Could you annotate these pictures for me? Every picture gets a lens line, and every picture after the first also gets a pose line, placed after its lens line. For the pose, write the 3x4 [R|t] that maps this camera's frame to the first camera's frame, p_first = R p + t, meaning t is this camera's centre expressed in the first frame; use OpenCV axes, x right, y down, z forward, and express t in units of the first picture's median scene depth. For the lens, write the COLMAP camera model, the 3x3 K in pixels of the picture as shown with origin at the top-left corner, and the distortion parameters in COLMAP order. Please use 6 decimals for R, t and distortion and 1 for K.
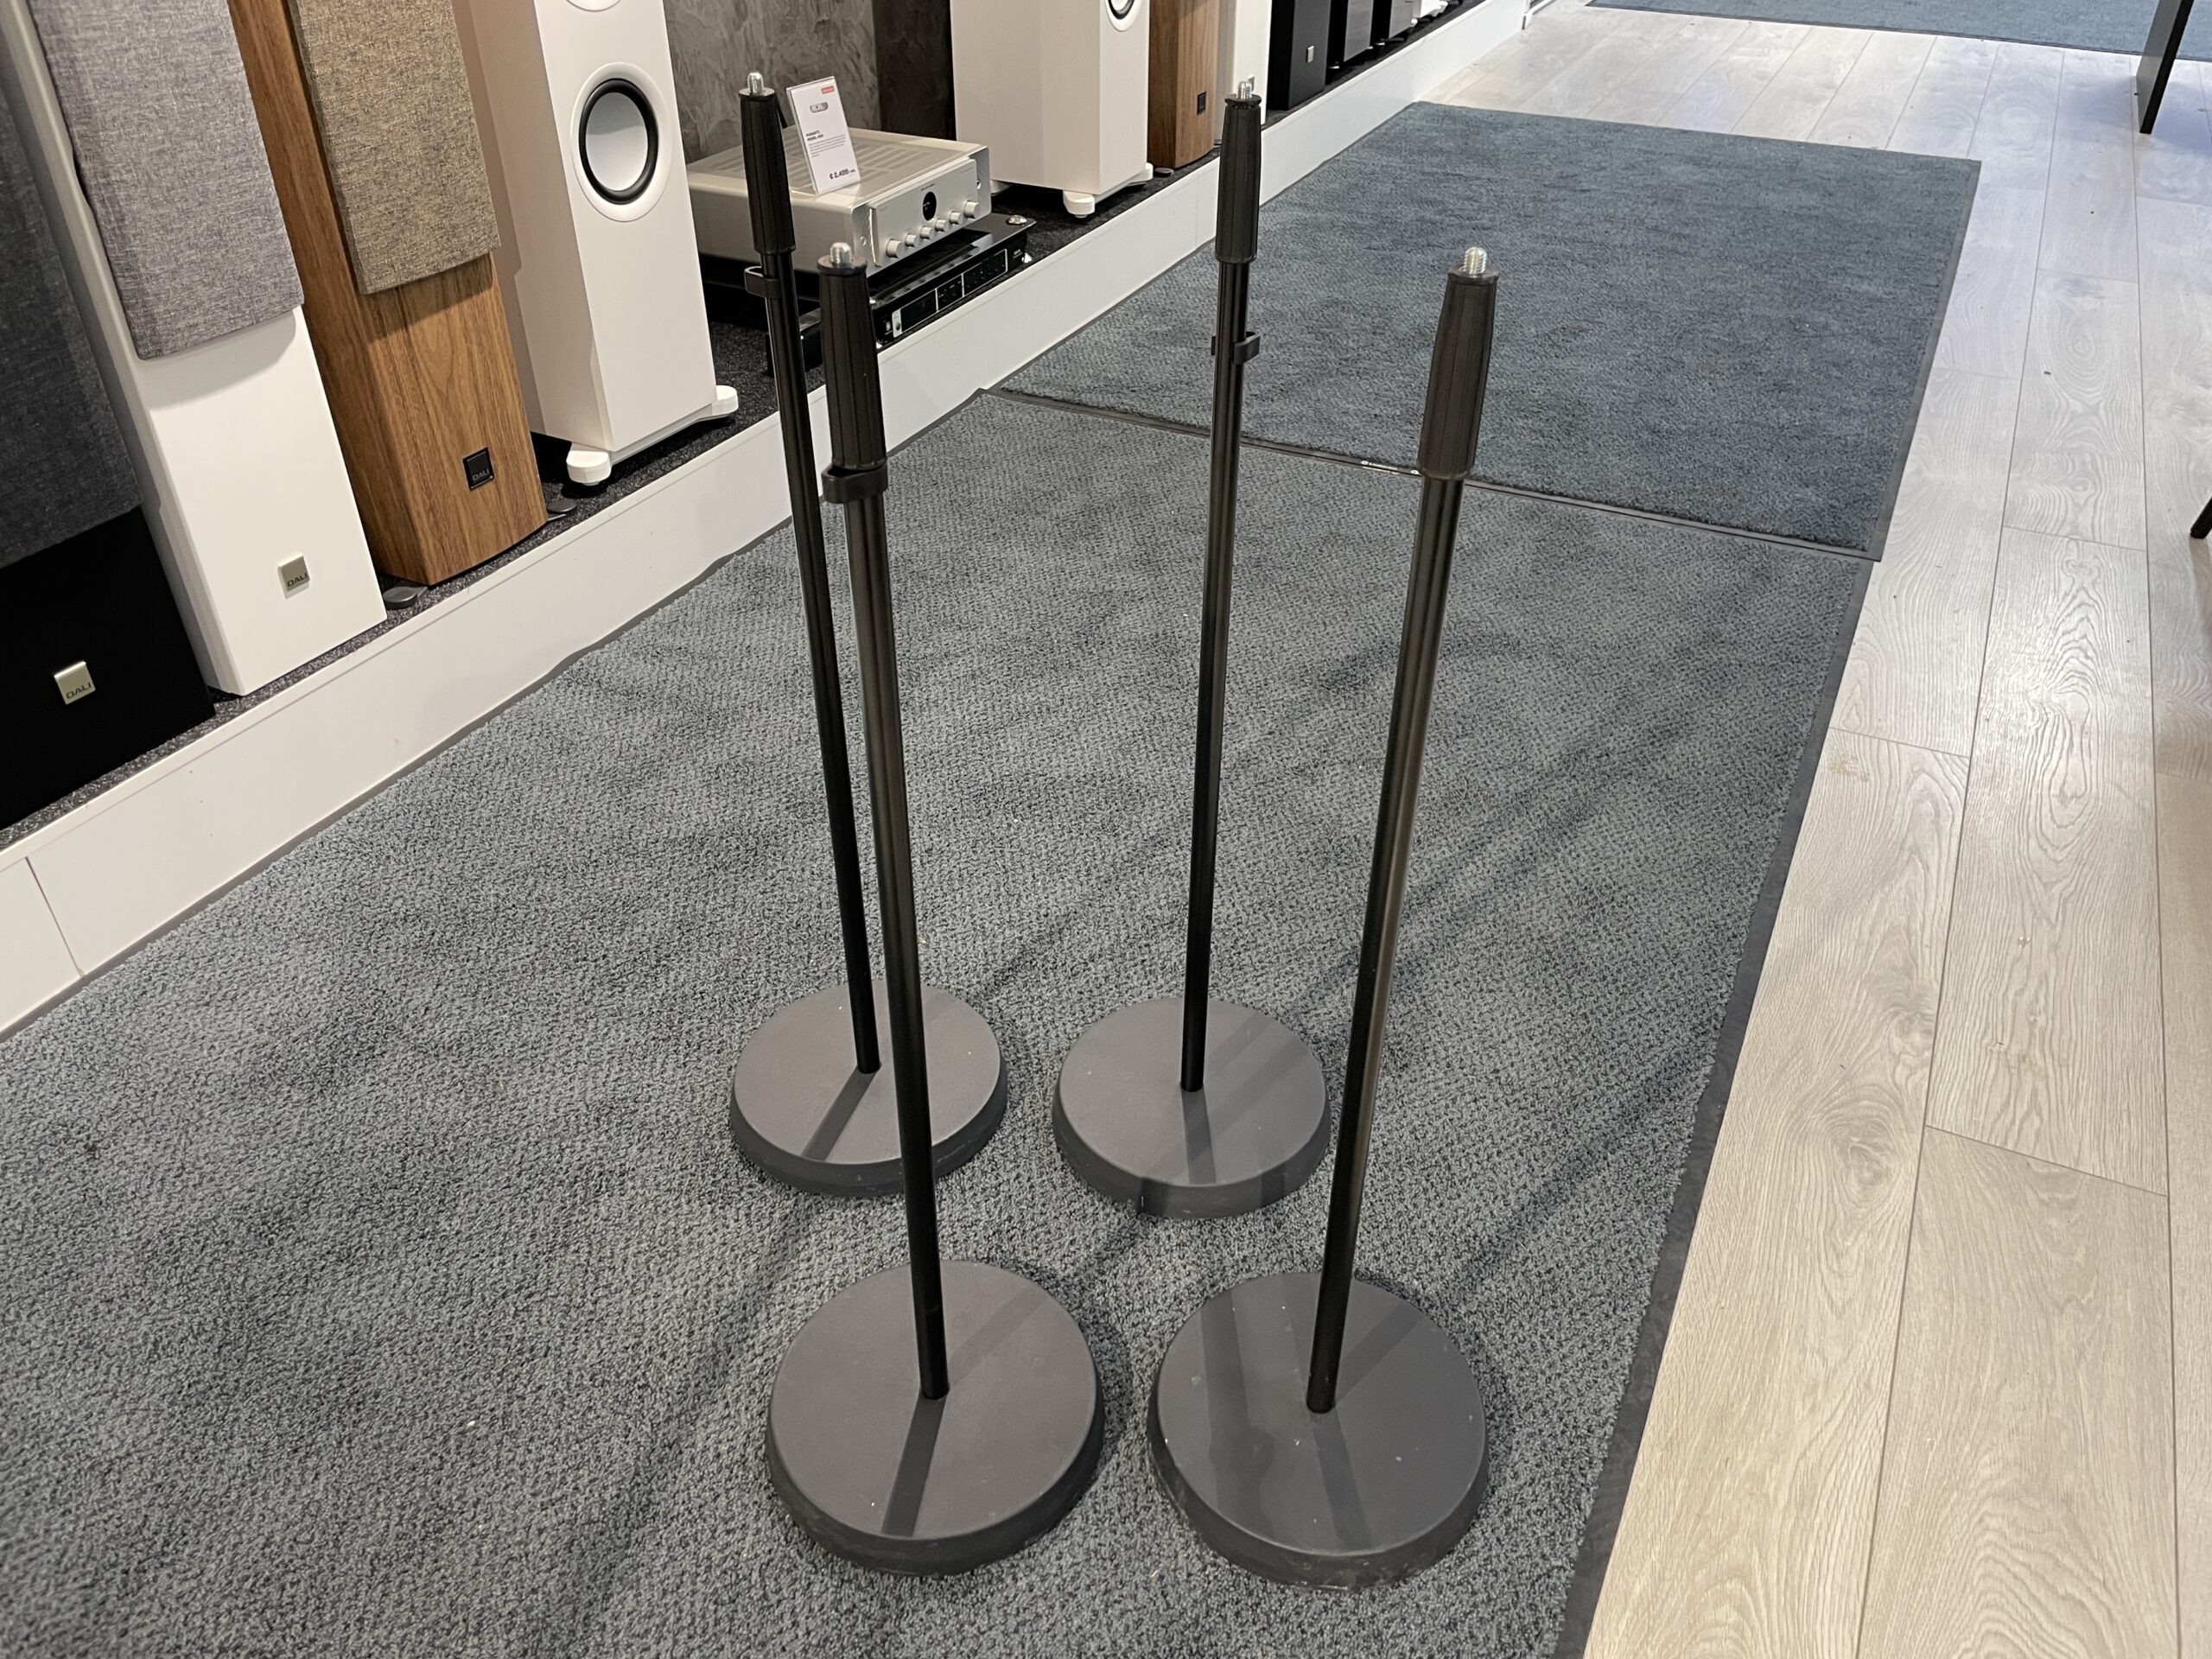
lens RADIAL K [[1695.7, 0, 1106.0], [0, 1695.7, 829.5], [0, 0, 1]] dist [0.086474, -0.115467]
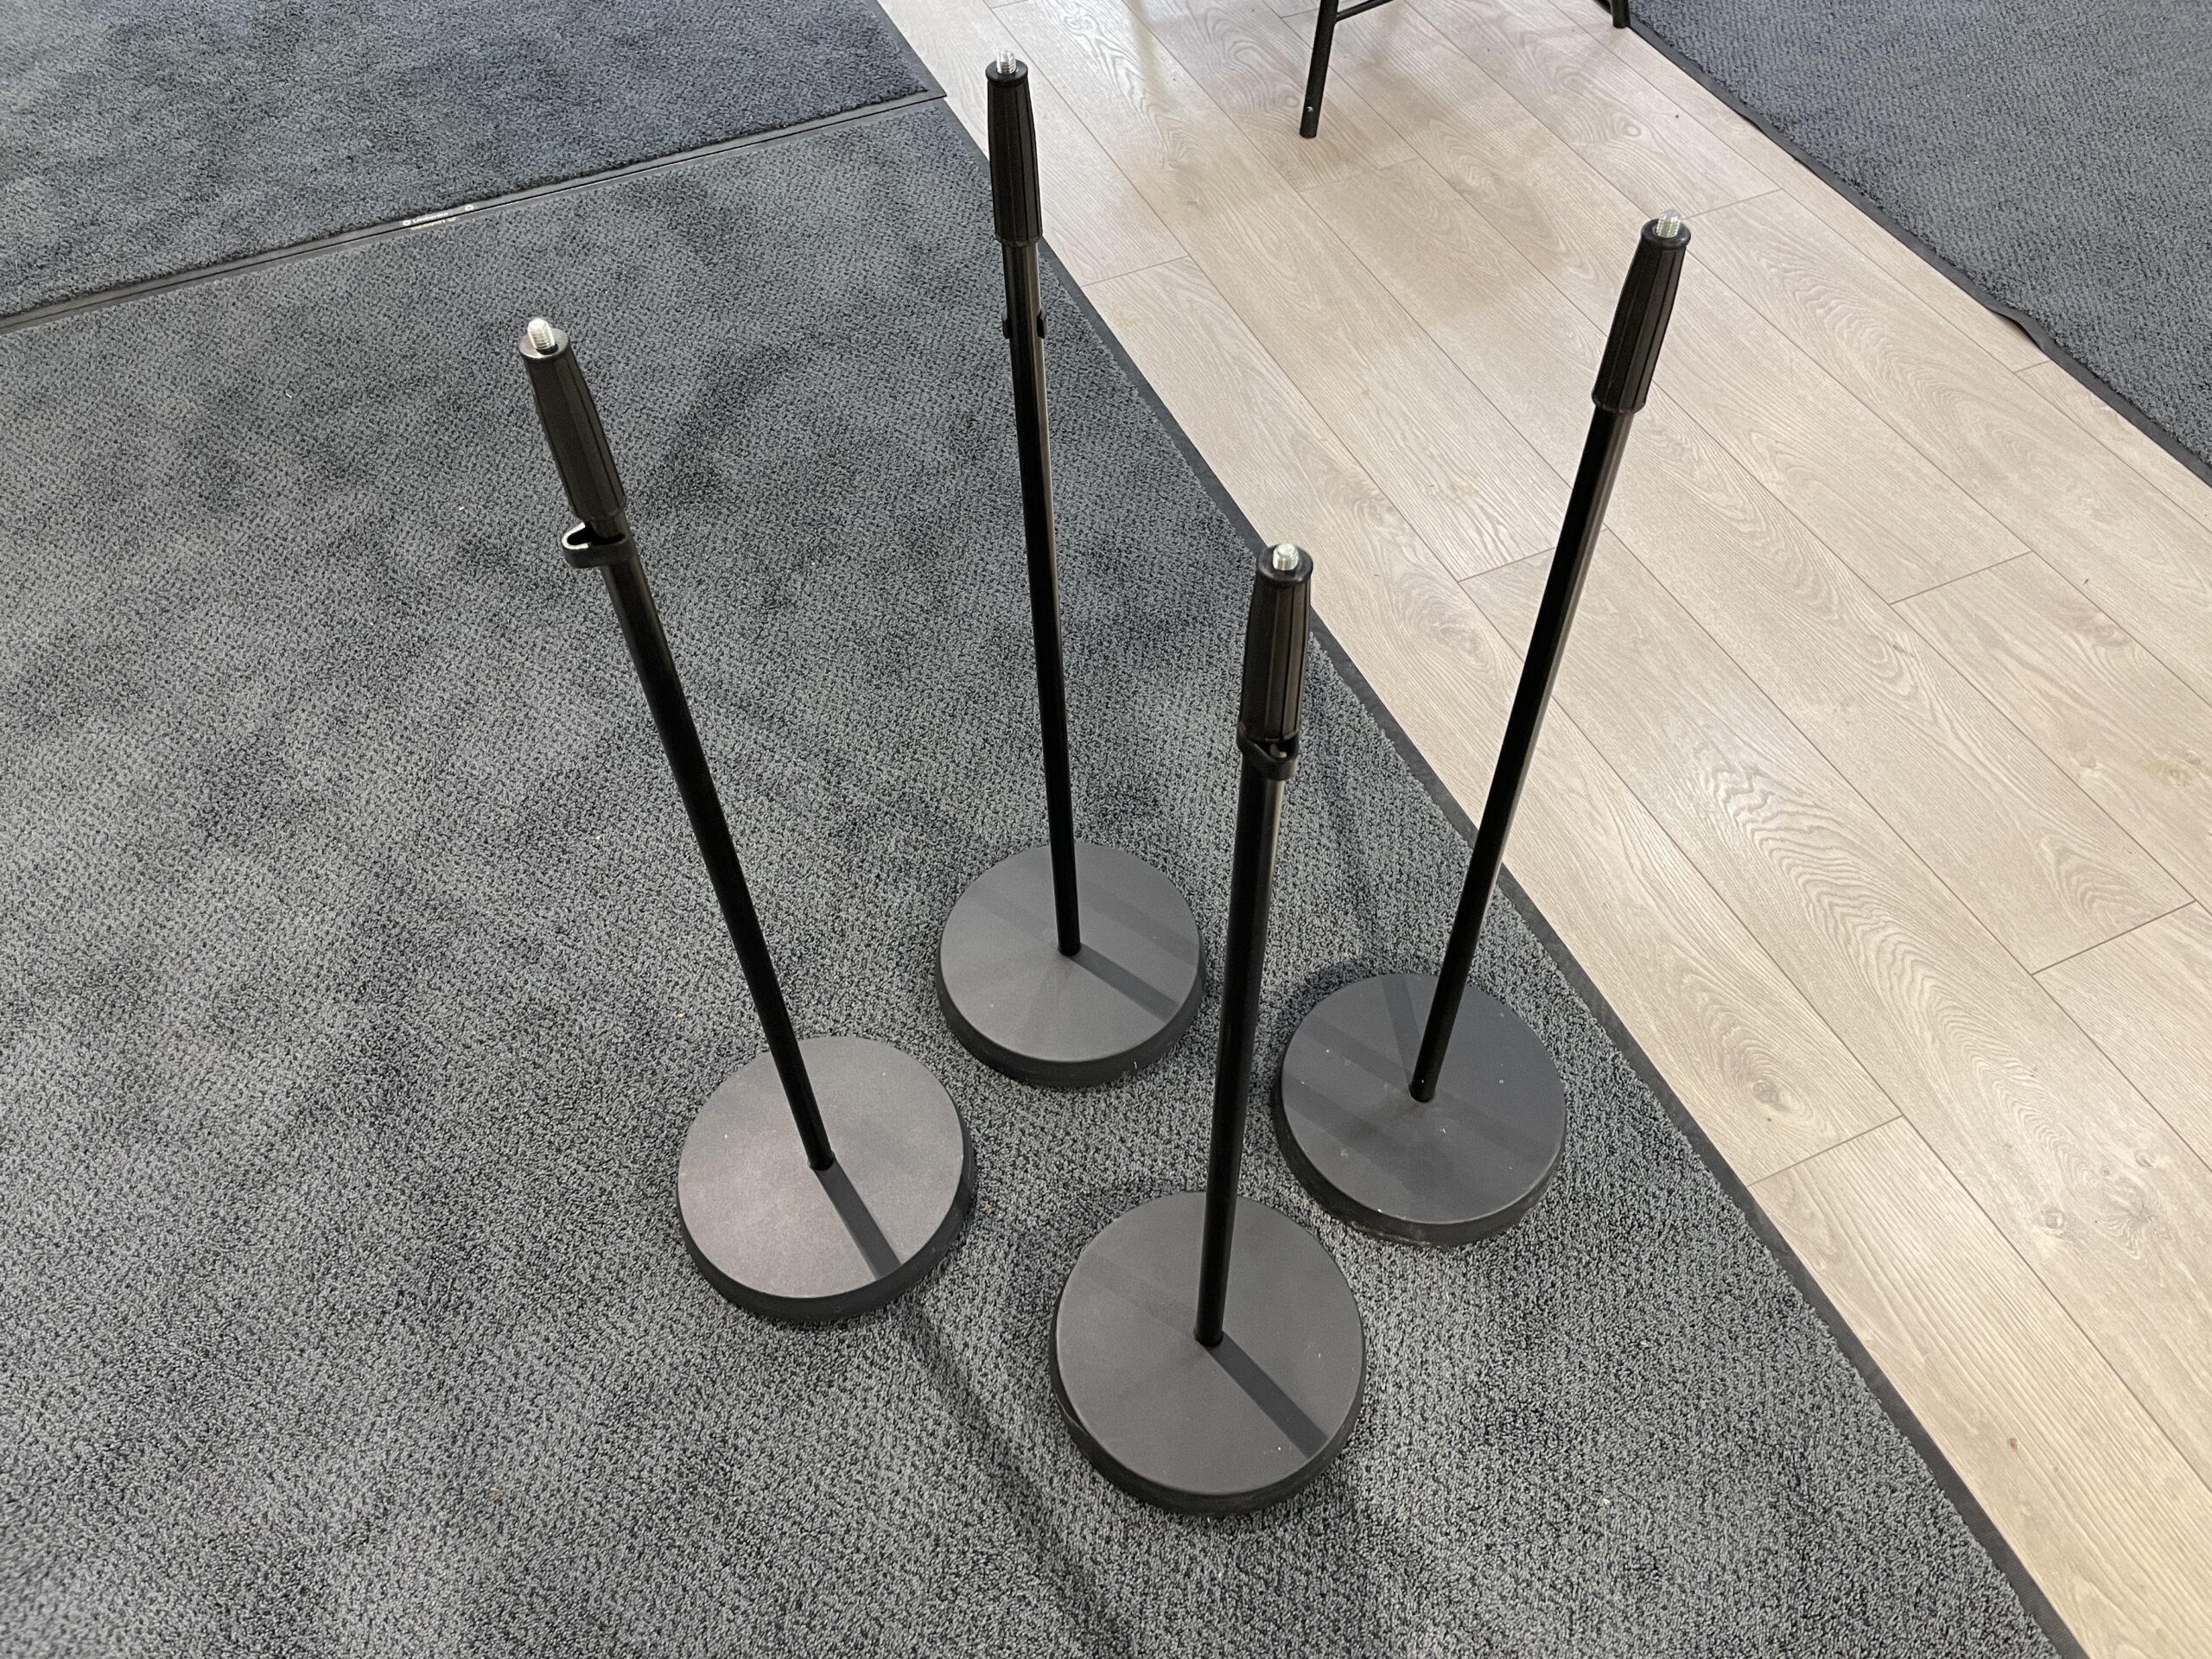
lens RADIAL K [[1695.7, 0, 1106.0], [0, 1695.7, 829.5], [0, 0, 1]] dist [0.086474, -0.115467]
pose [[0.641345, -0.619289, 0.452943, -0.391626], [0.459758, 0.782815, 0.419313, -0.357475], [-0.614246, -0.060681, 0.786778, 0.210576]]
